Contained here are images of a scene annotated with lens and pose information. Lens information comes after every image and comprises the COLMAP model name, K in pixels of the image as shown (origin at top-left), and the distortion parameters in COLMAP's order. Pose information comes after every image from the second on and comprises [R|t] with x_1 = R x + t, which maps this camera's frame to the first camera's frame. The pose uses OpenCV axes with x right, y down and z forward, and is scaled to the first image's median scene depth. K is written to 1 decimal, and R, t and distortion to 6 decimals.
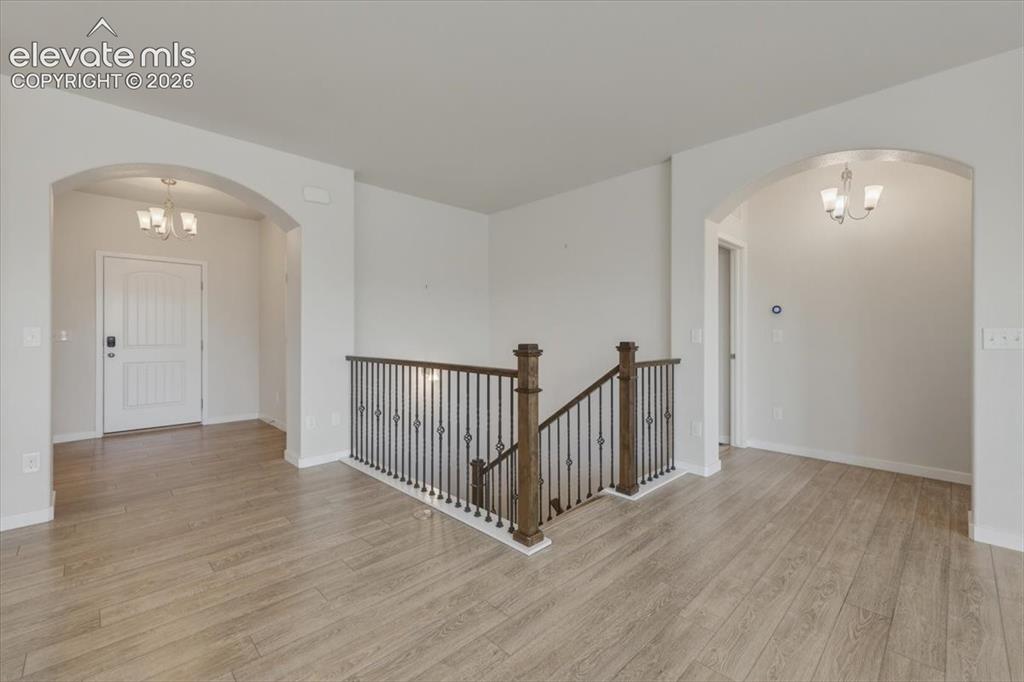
lens RADIAL K [[442.3, 0, 514.7], [0, 442.3, 337.9], [0, 0, 1]] dist [0.000521, 0.000045]
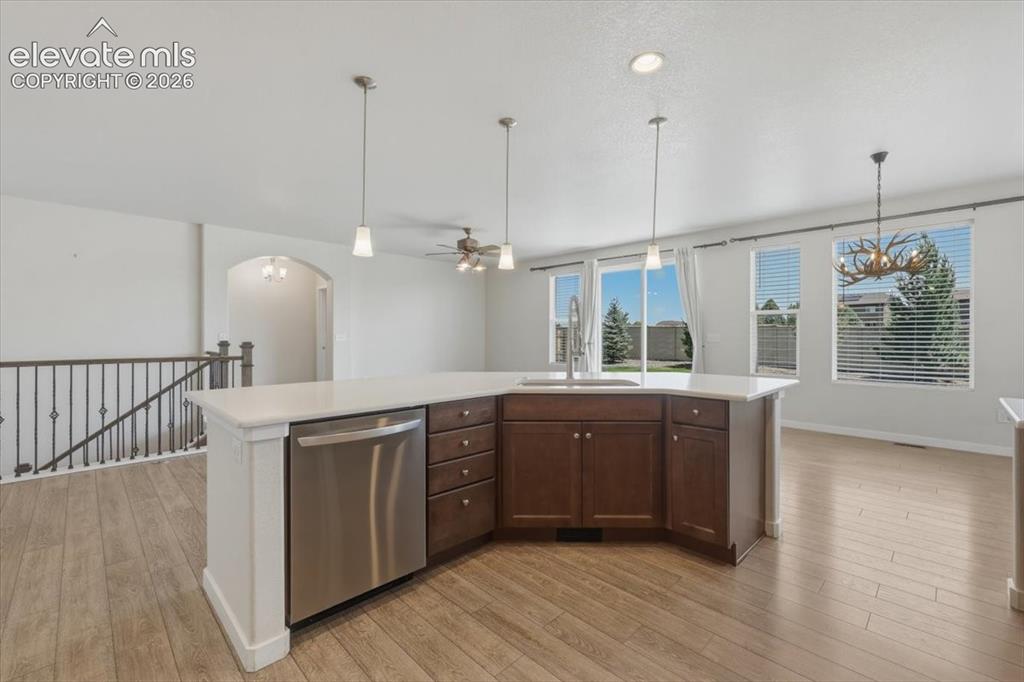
lens RADIAL K [[456.1, 0, 507.1], [0, 456.1, 336.1], [0, 0, 1]] dist [0.000304, -0.000037]
pose [[0.009759, 0.004911, 0.999940, -1.953748], [-0.002354, 0.999985, -0.004888, -0.005791], [-0.999950, -0.002306, 0.009770, -0.166399]]
